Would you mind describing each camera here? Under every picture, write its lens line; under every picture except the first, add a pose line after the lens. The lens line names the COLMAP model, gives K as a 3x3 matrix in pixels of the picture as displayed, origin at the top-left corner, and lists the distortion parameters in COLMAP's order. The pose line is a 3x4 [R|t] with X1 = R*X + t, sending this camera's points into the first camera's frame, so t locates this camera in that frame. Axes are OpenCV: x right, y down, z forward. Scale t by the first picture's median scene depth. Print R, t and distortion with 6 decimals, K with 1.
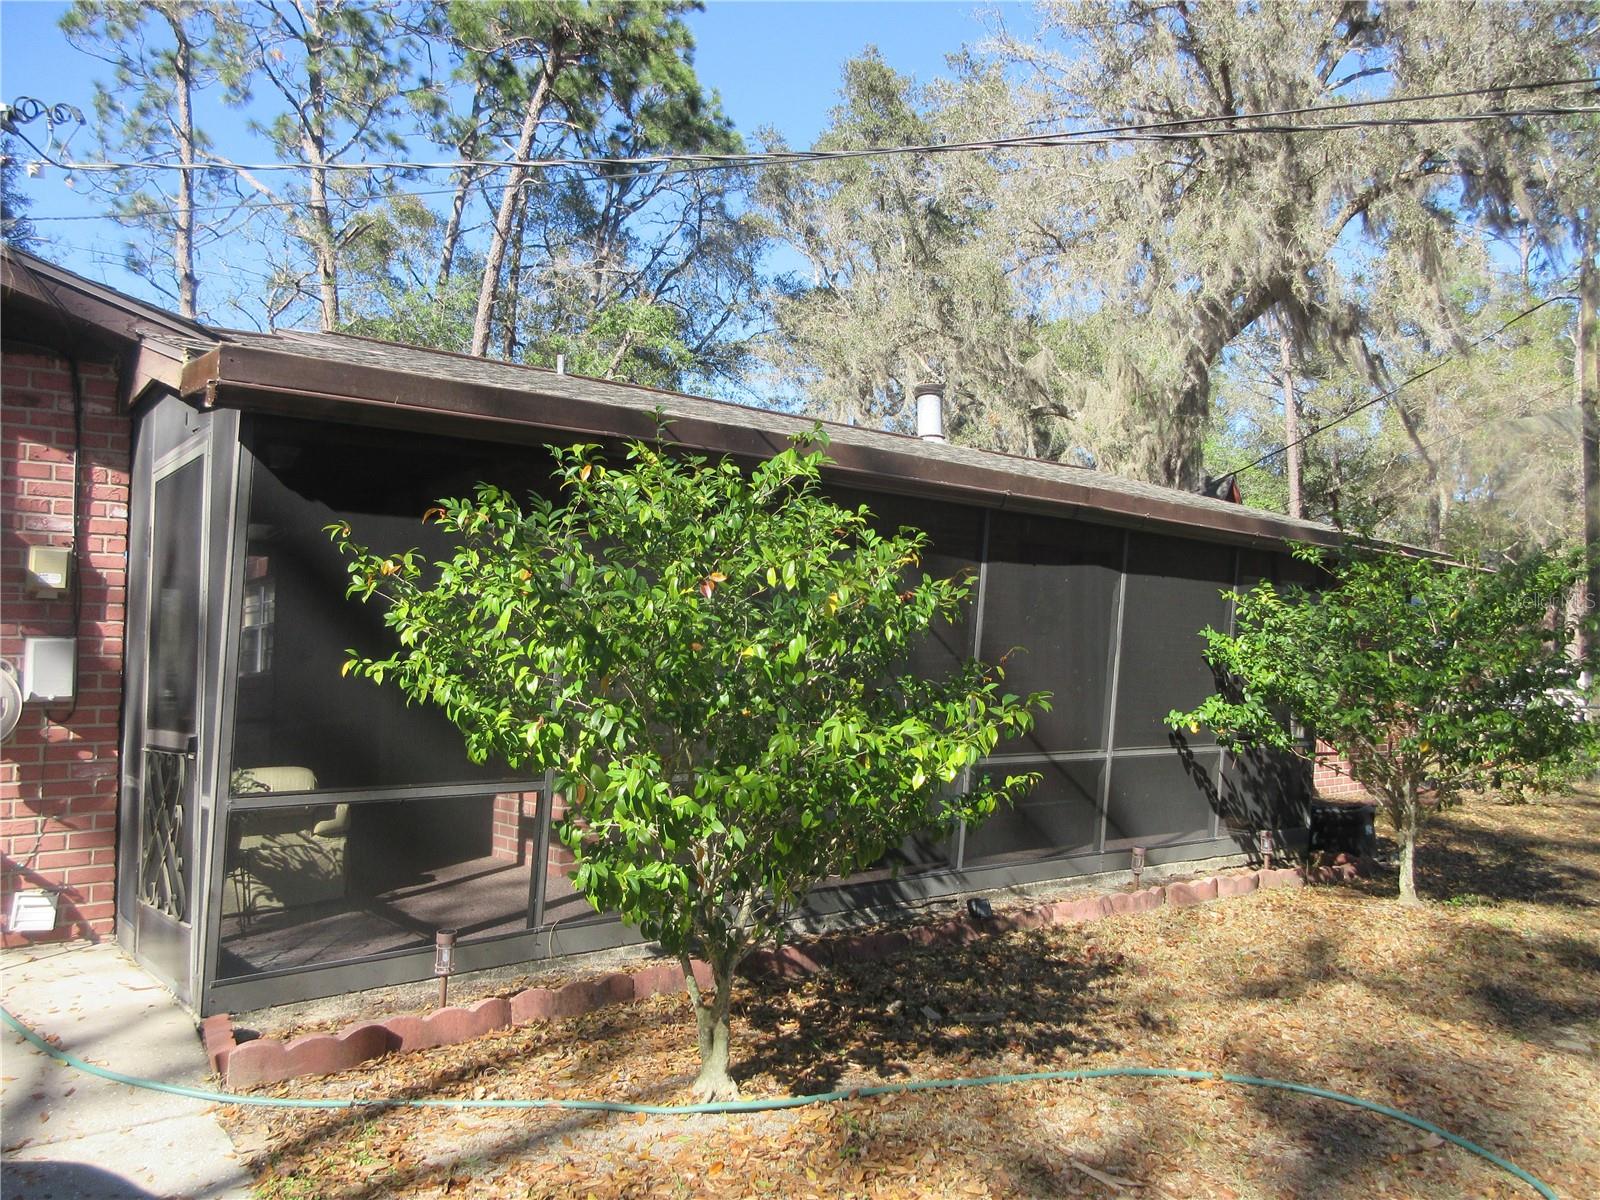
lens RADIAL K [[1173.8, 0, 801.5], [0, 1173.8, 595.1], [0, 0, 1]] dist [-0.010140, 0.007329]
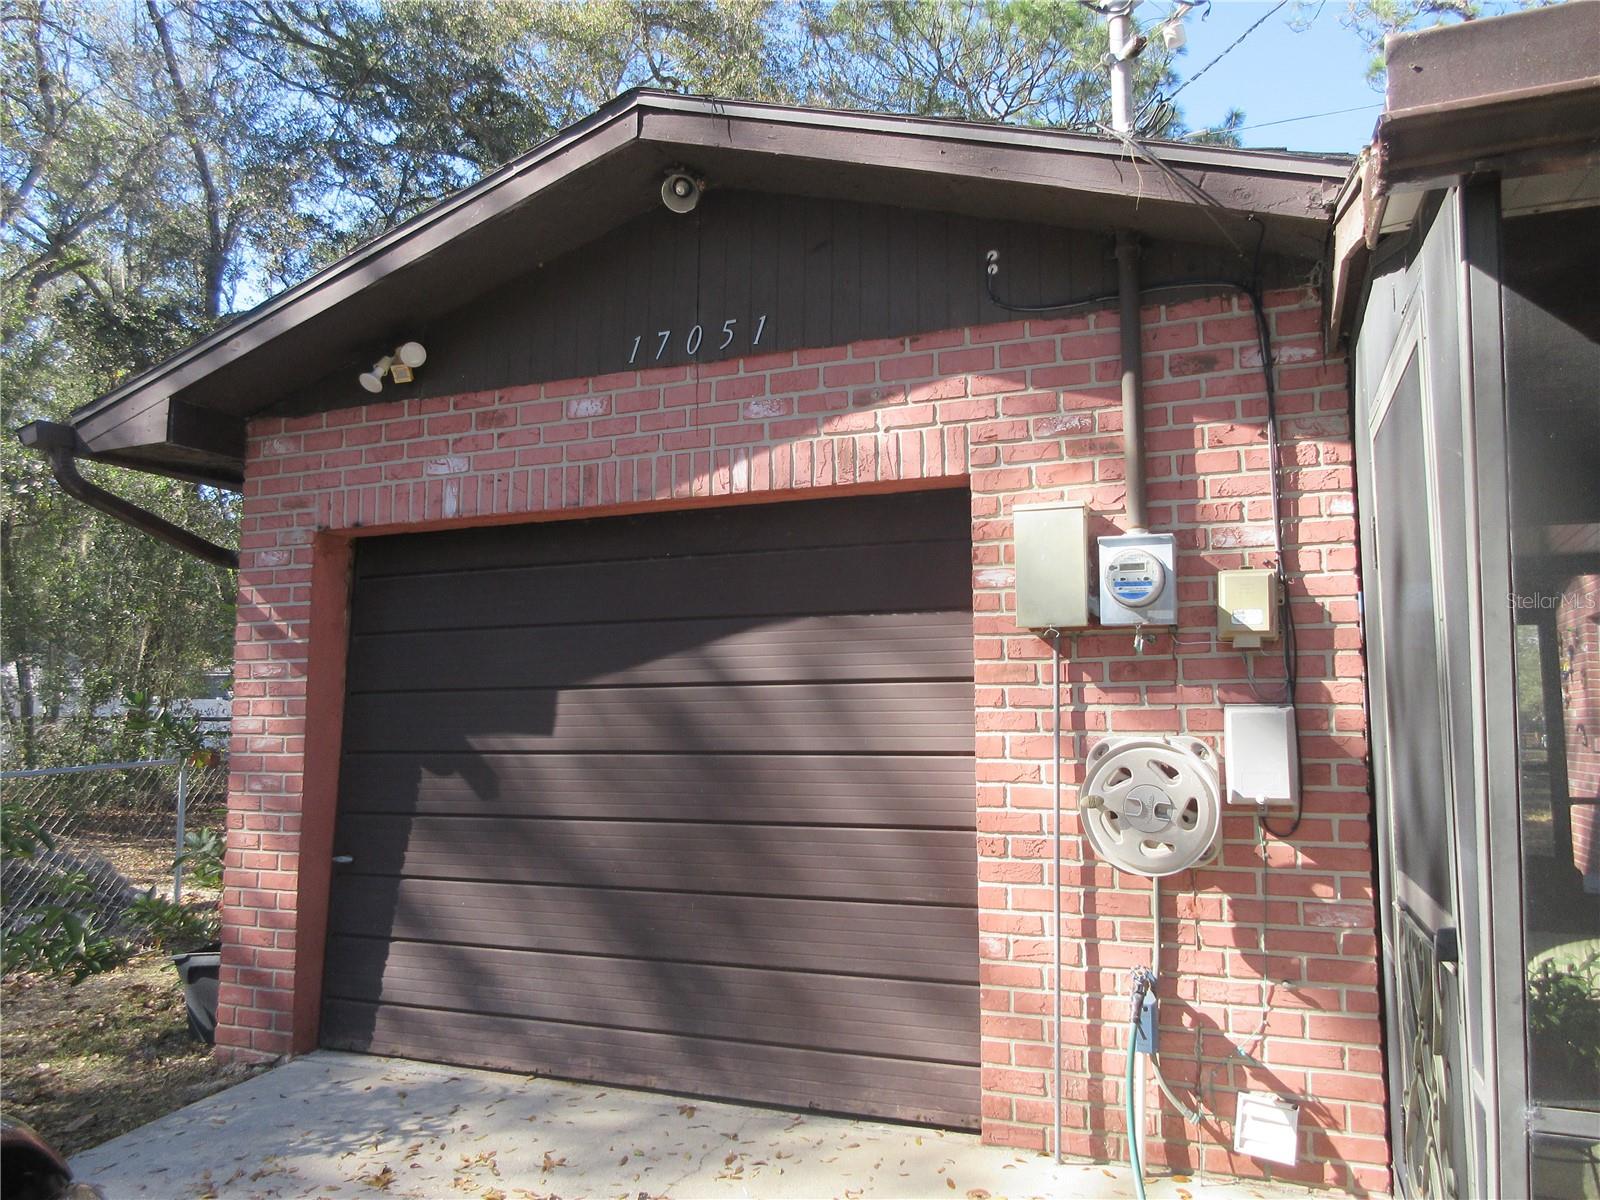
lens RADIAL K [[1173.8, 0, 797.5], [0, 1173.8, 592.2], [0, 0, 1]] dist [-0.010140, 0.007329]
pose [[0.485916, -0.091820, -0.869169, -0.180534], [0.059277, 0.995639, -0.072042, 0.004221], [0.871993, -0.016515, 0.489240, 0.437343]]
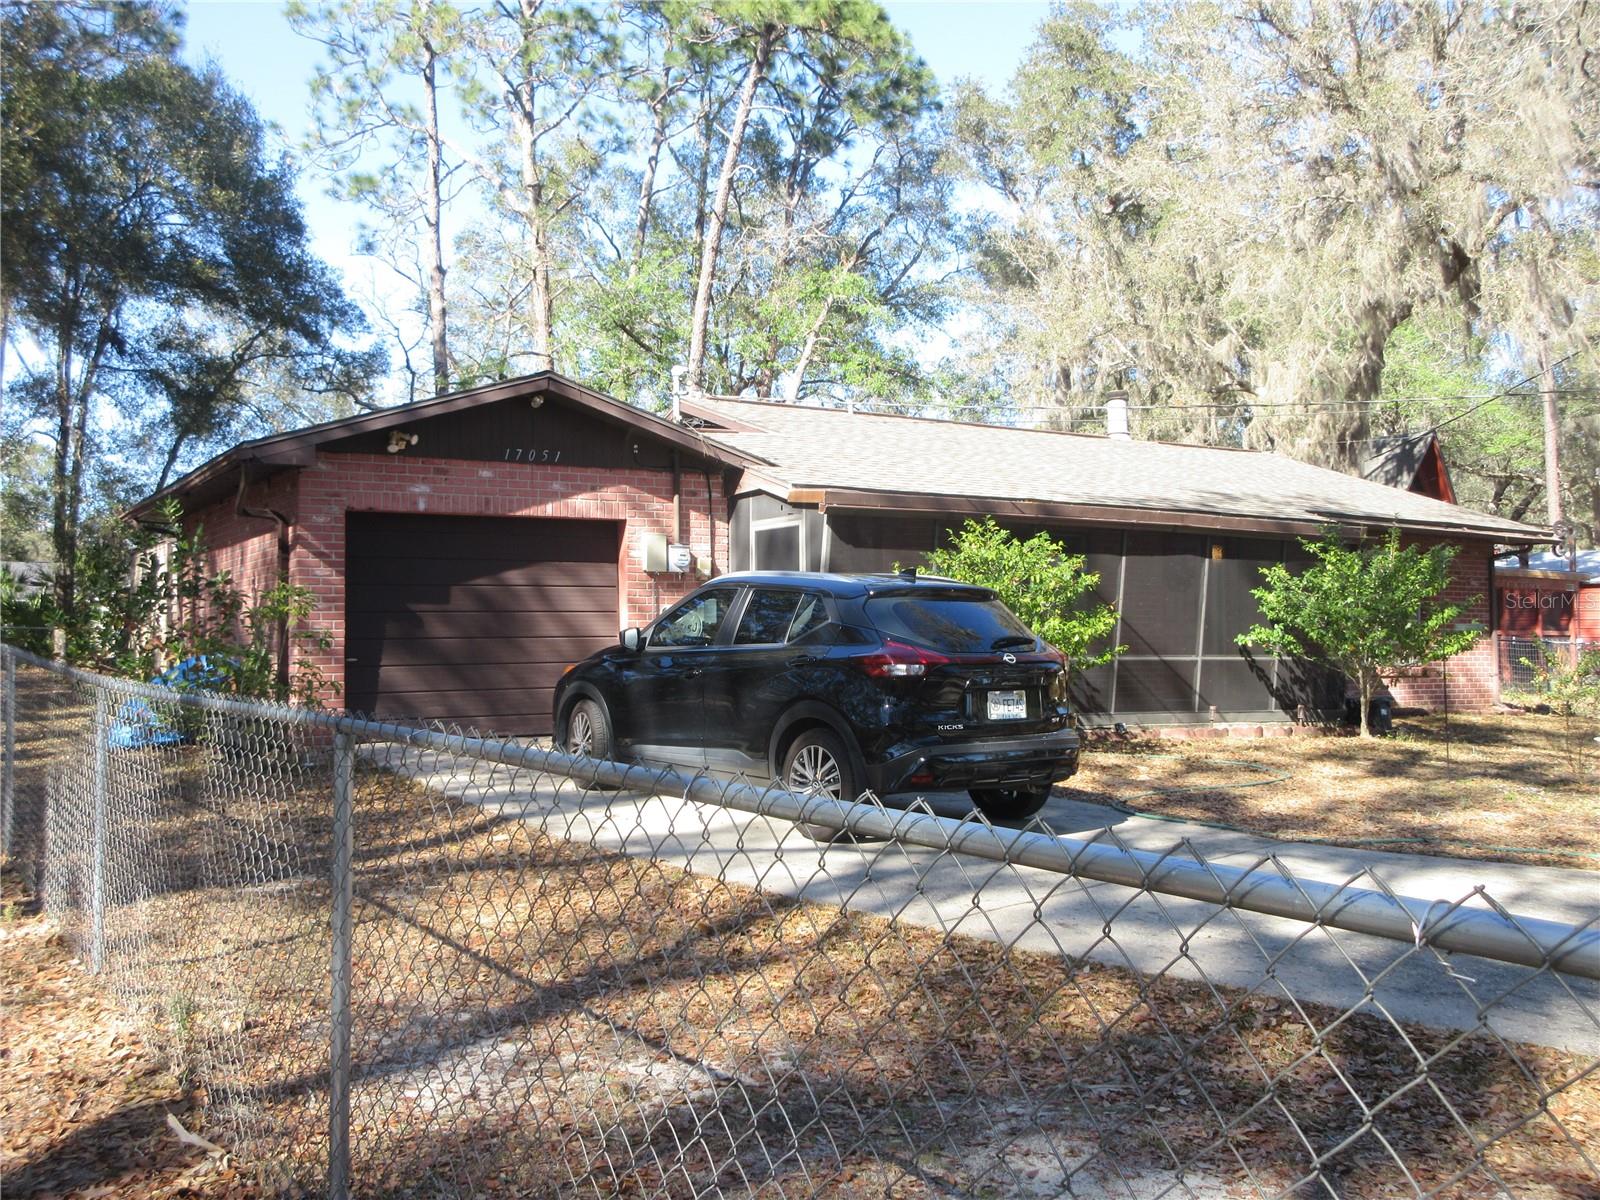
lens RADIAL K [[1419.7, 0, 789.2], [0, 1419.7, 582.7], [0, 0, 1]] dist [0.005544, -0.000261]
pose [[0.990108, -0.005852, -0.140183, -0.078893], [0.009959, 0.999541, 0.028611, -0.068557], [0.139952, -0.029724, 0.989712, -1.714462]]
